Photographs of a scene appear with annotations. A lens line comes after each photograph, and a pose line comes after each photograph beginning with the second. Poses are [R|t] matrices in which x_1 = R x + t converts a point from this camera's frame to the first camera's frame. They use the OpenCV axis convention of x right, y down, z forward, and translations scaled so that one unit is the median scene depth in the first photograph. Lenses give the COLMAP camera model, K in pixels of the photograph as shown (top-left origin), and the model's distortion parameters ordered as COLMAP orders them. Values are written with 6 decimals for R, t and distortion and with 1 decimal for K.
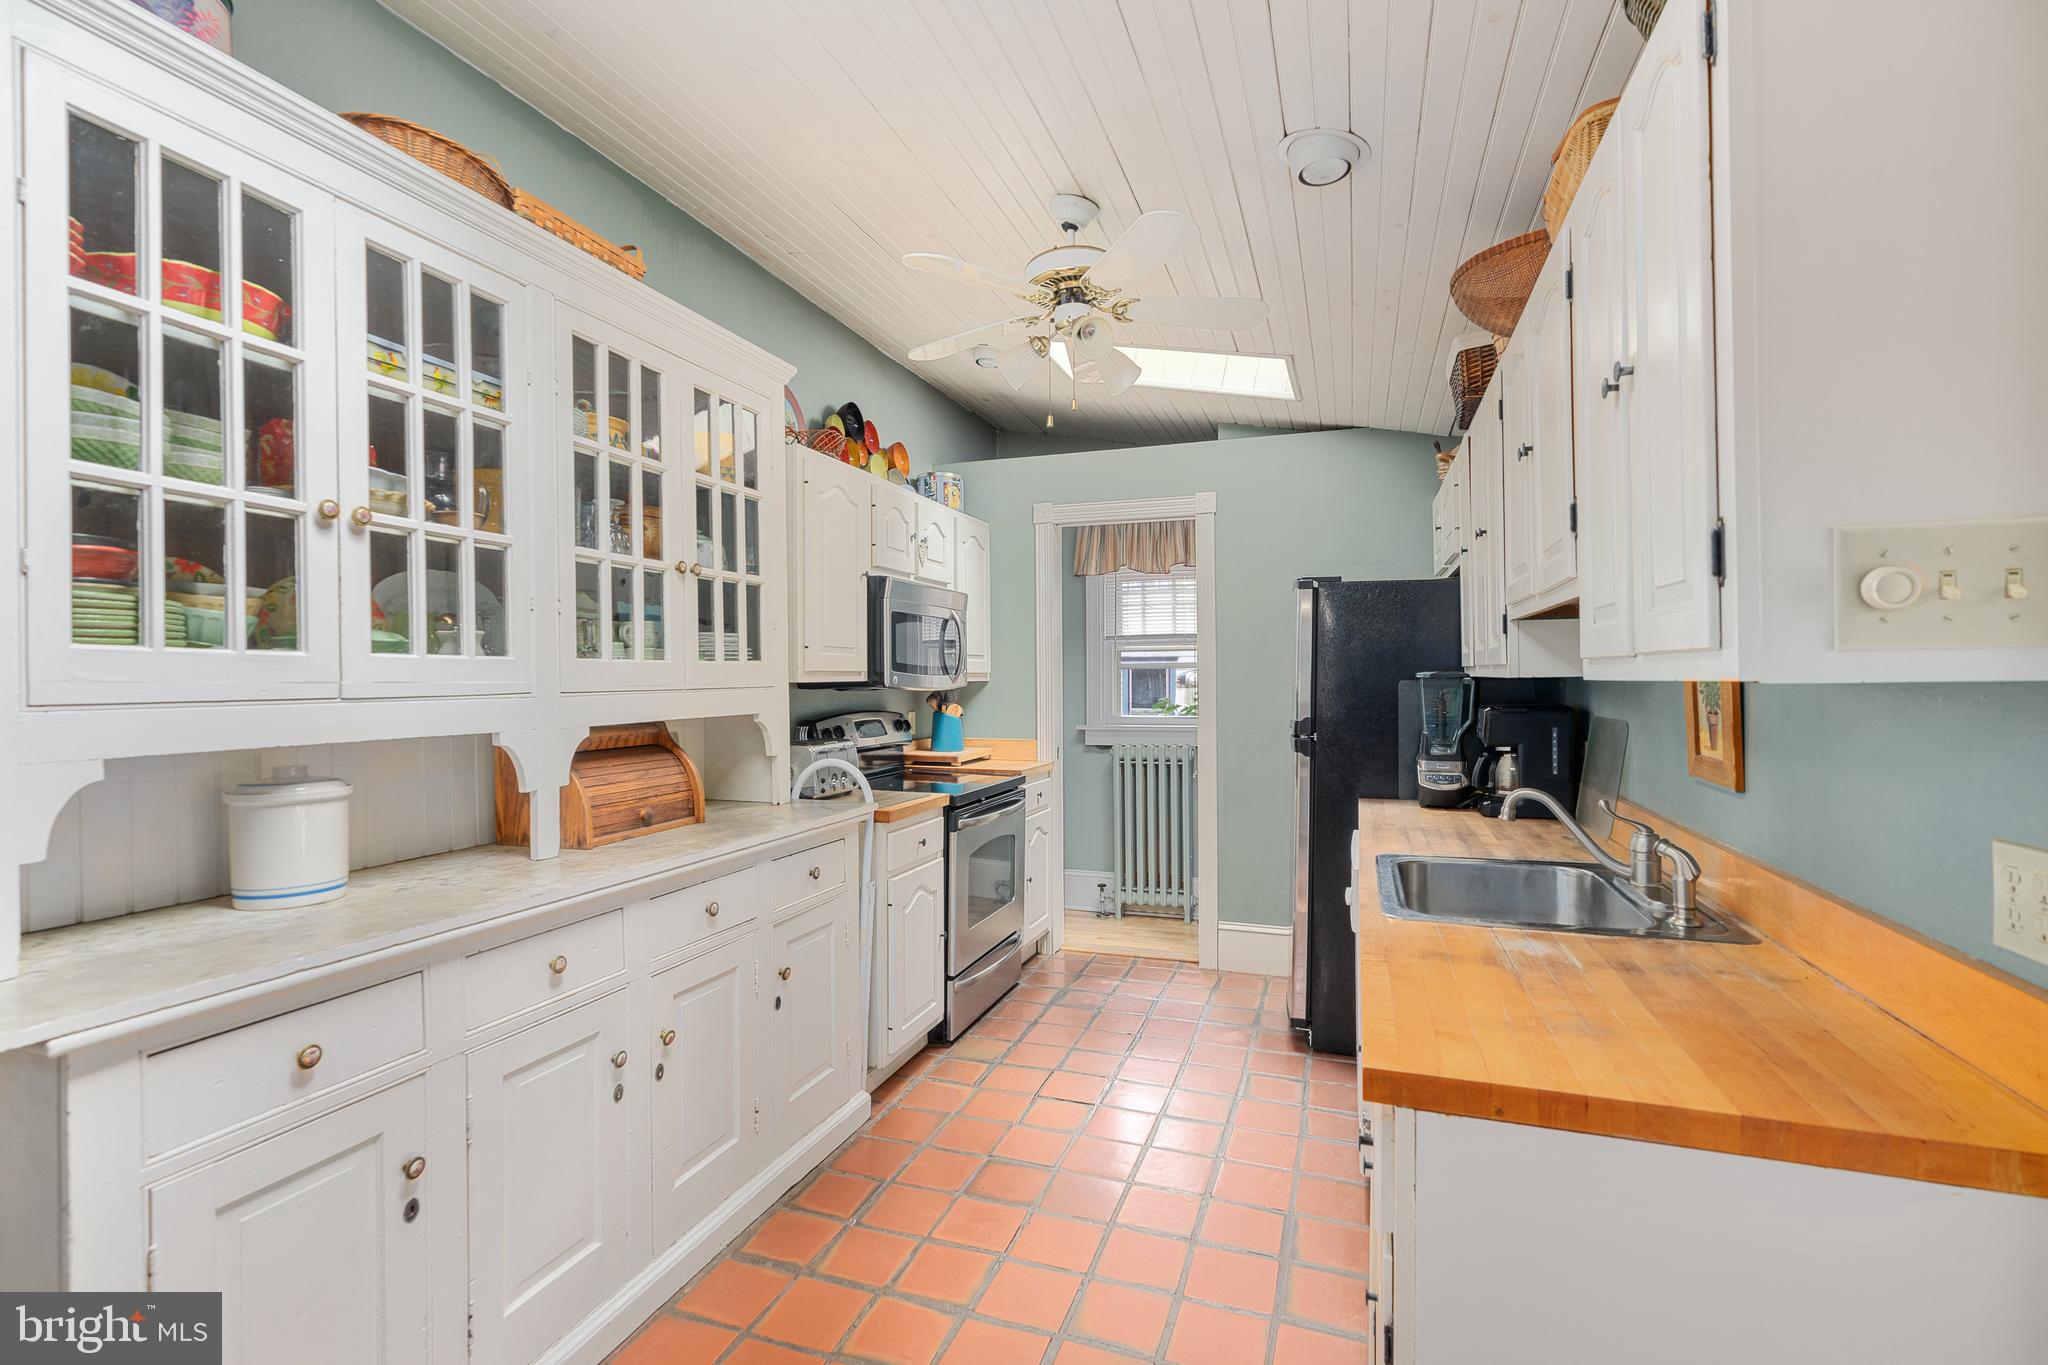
lens RADIAL K [[932.3, 0, 1009.7], [0, 932.3, 682.0], [0, 0, 1]] dist [-0.007984, 0.003599]
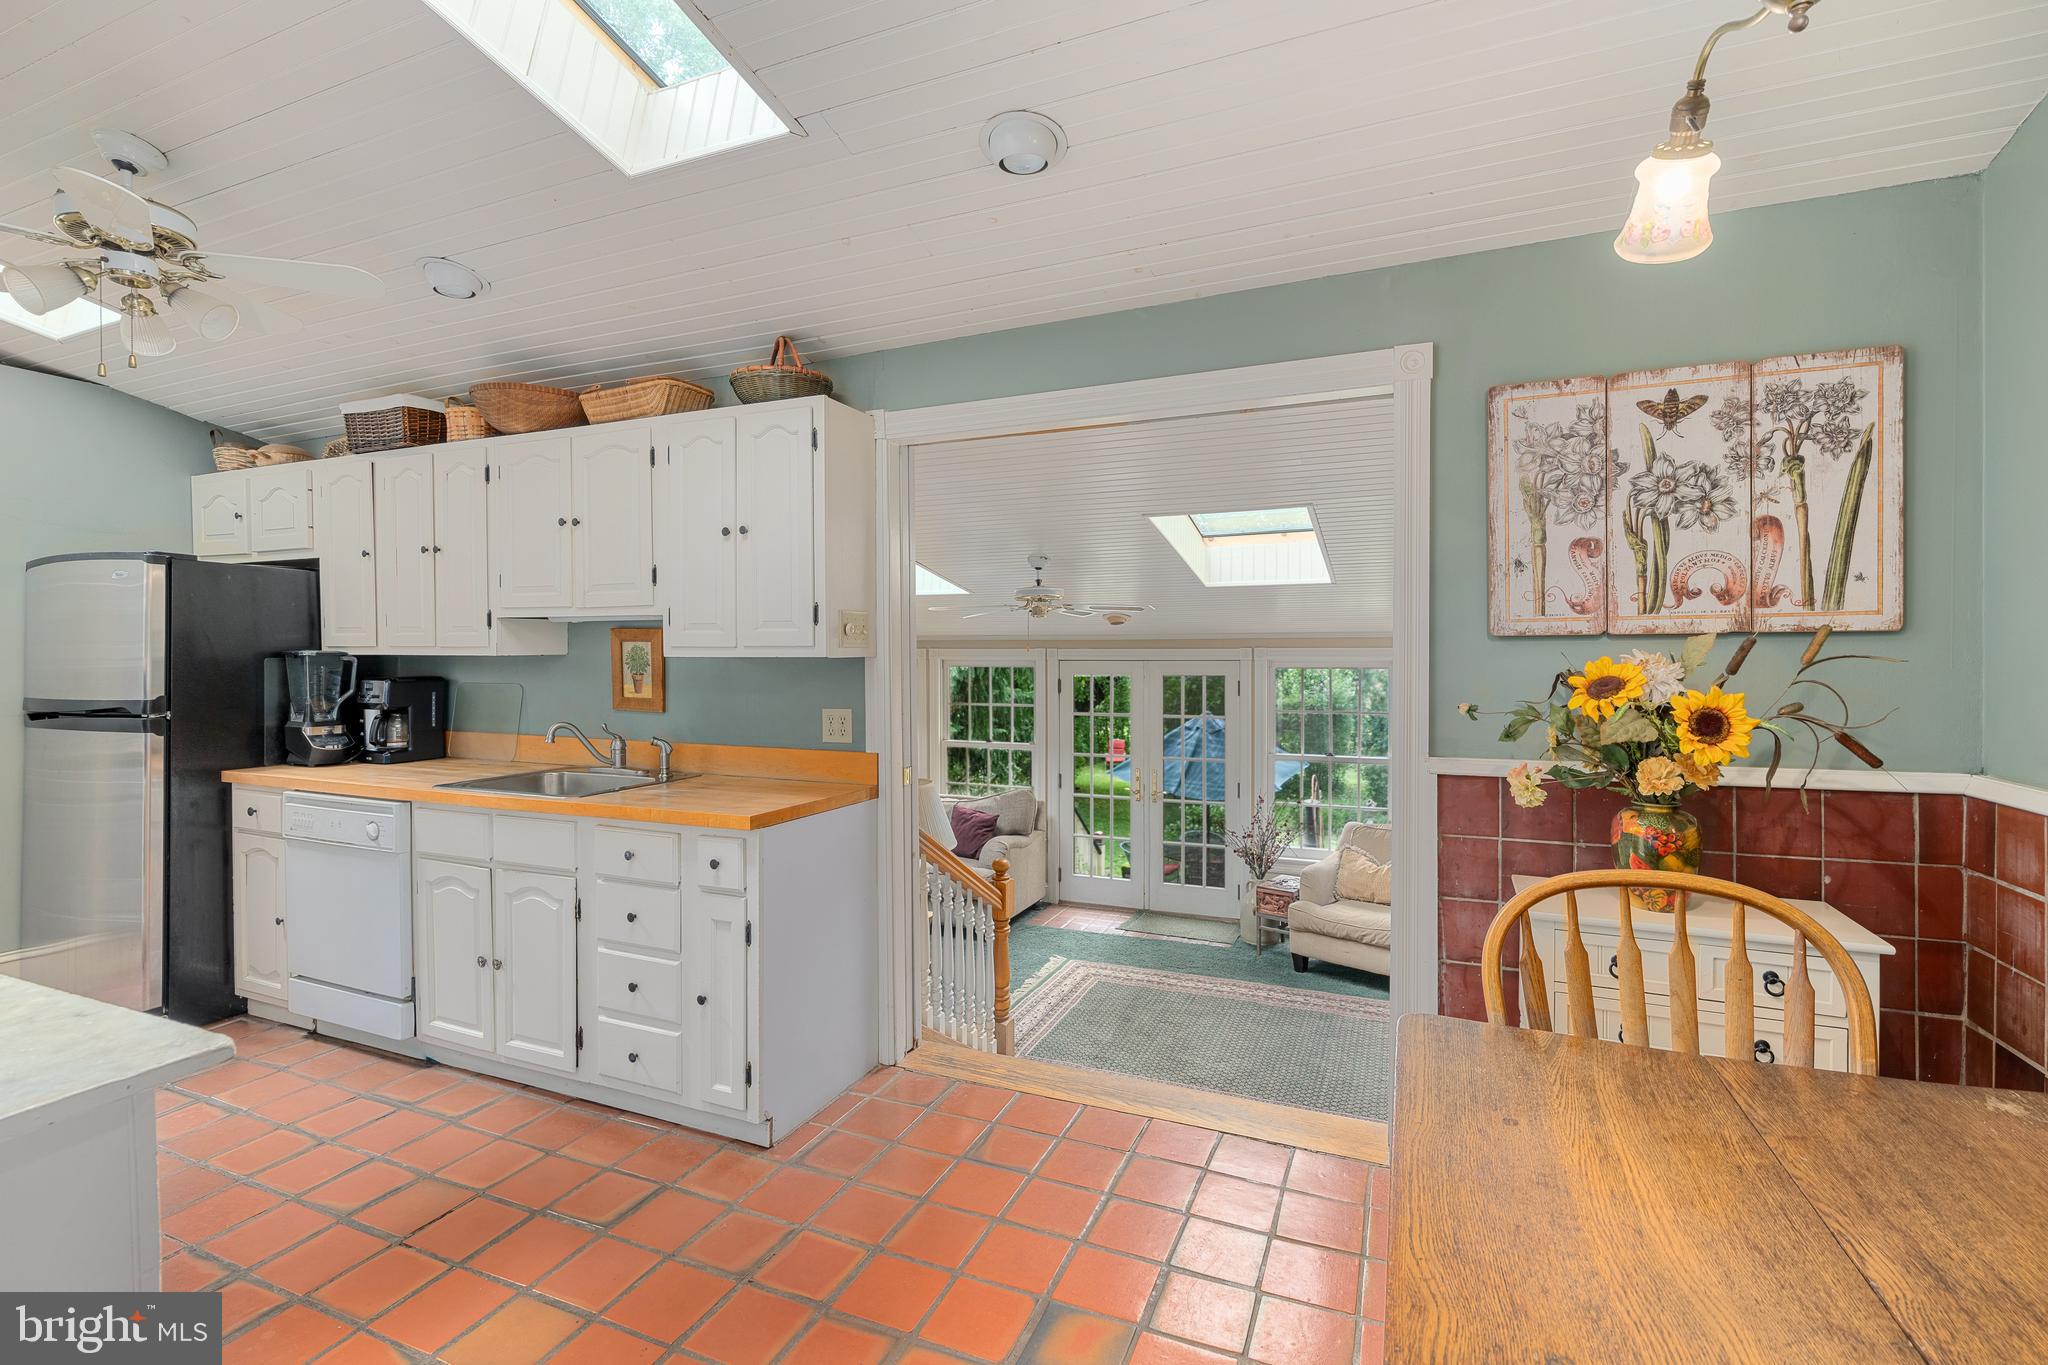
lens RADIAL K [[932.3, 0, 1029.0], [0, 932.3, 662.6], [0, 0, 1]] dist [-0.007984, 0.003599]
pose [[0.049223, -0.007252, 0.998761, -1.106835], [0.002828, 0.999971, 0.007121, -0.001957], [-0.998784, 0.002474, 0.049242, 0.083723]]
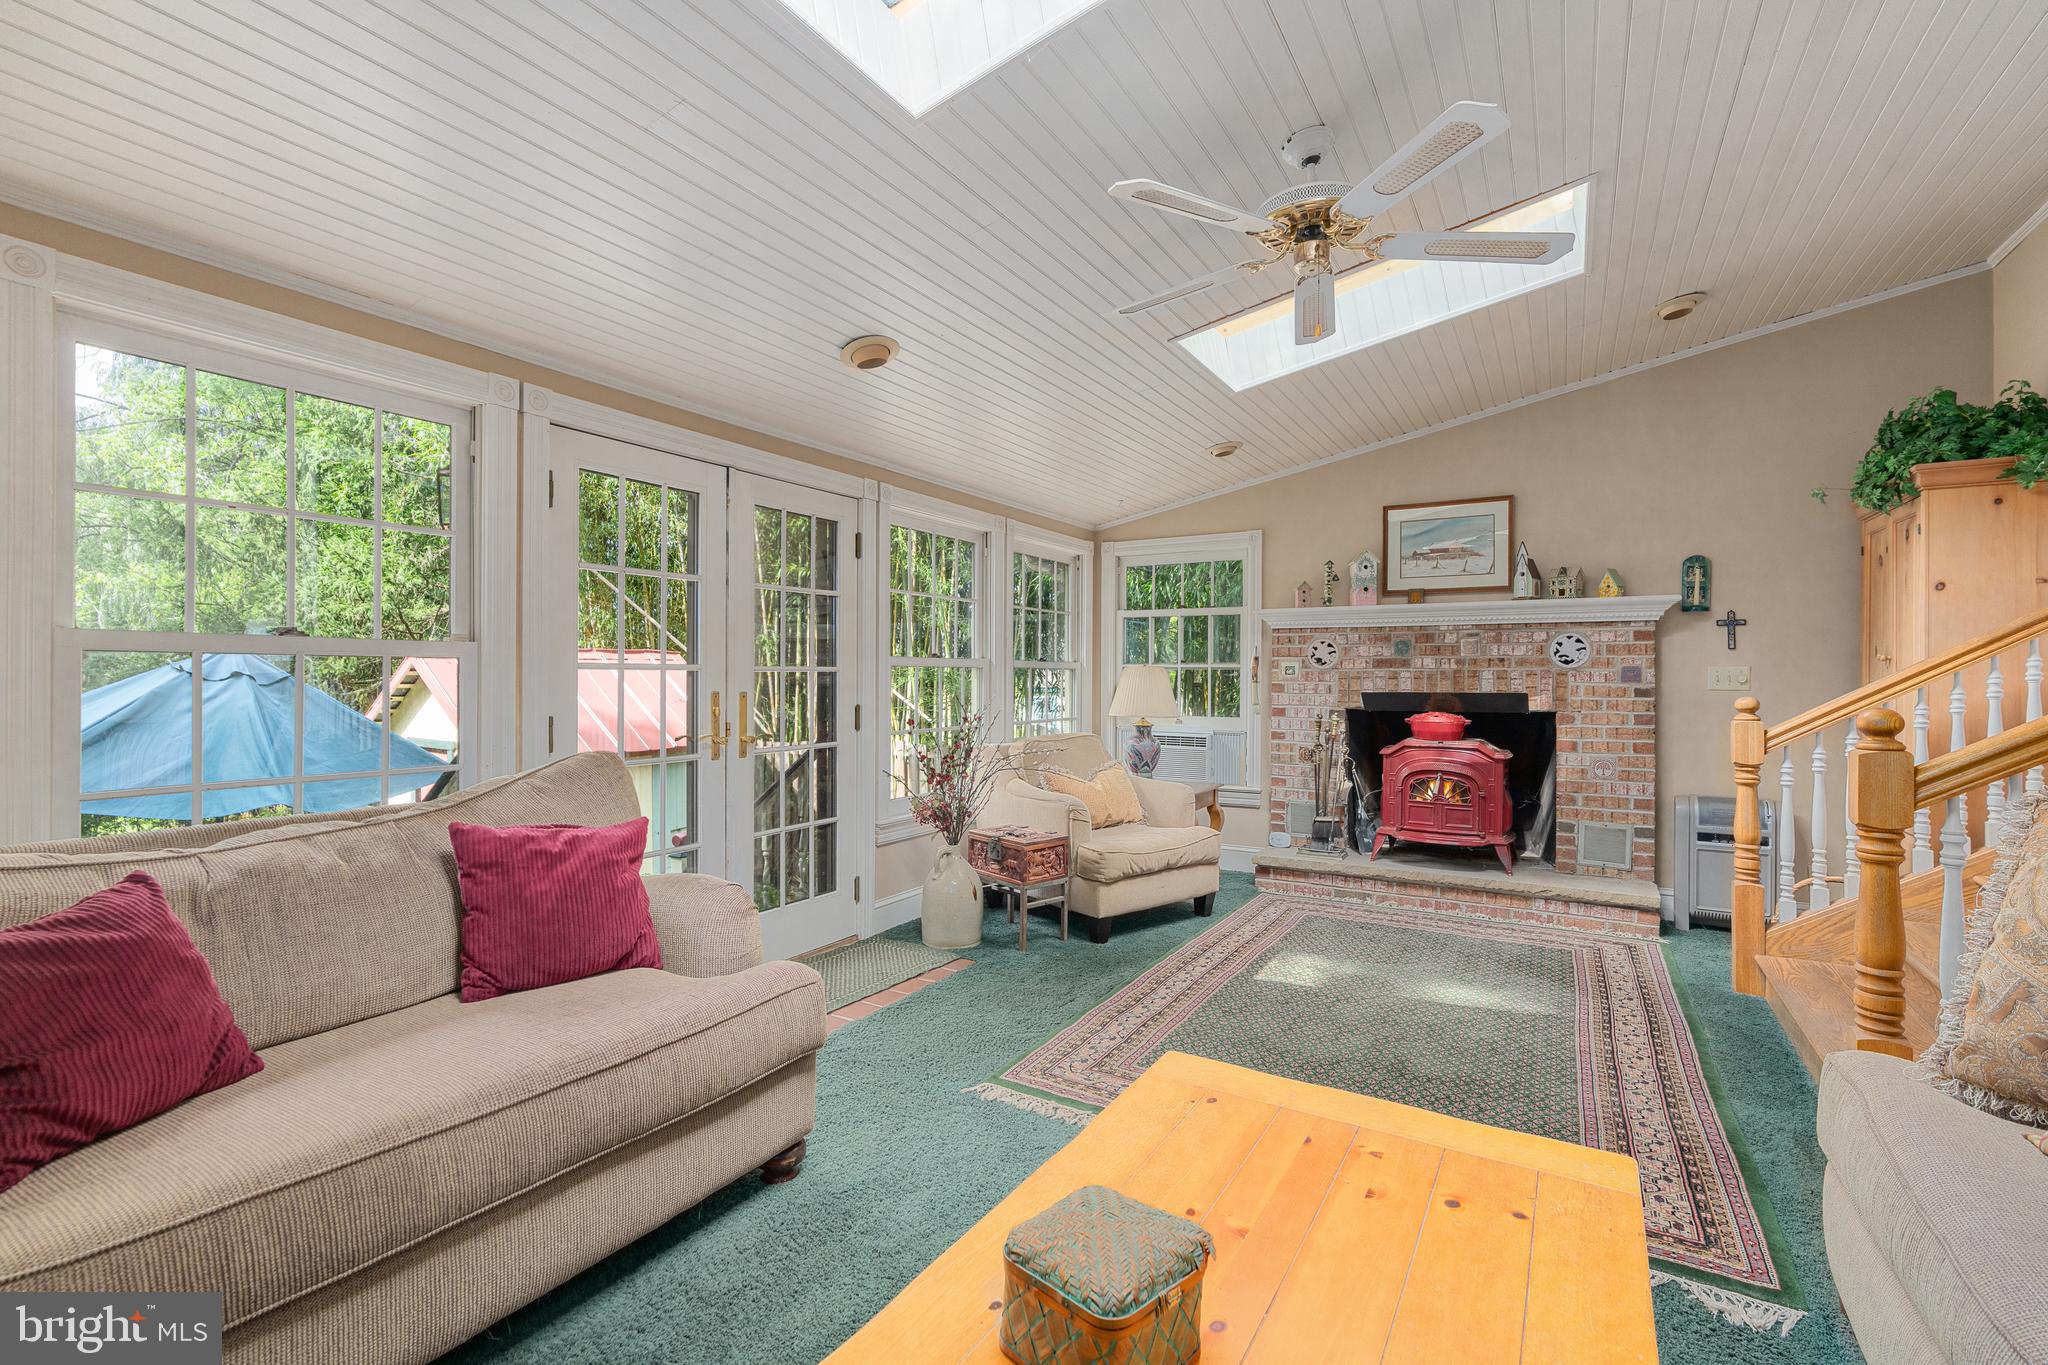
lens RADIAL K [[932.3, 0, 1035.9], [0, 932.3, 680.1], [0, 0, 1]] dist [-0.007984, 0.003599]
pose [[-0.984224, -0.002944, 0.176903, 1.914364], [-0.000799, 0.999925, 0.012197, 0.430608], [-0.176926, 0.011863, -0.984153, 1.556067]]
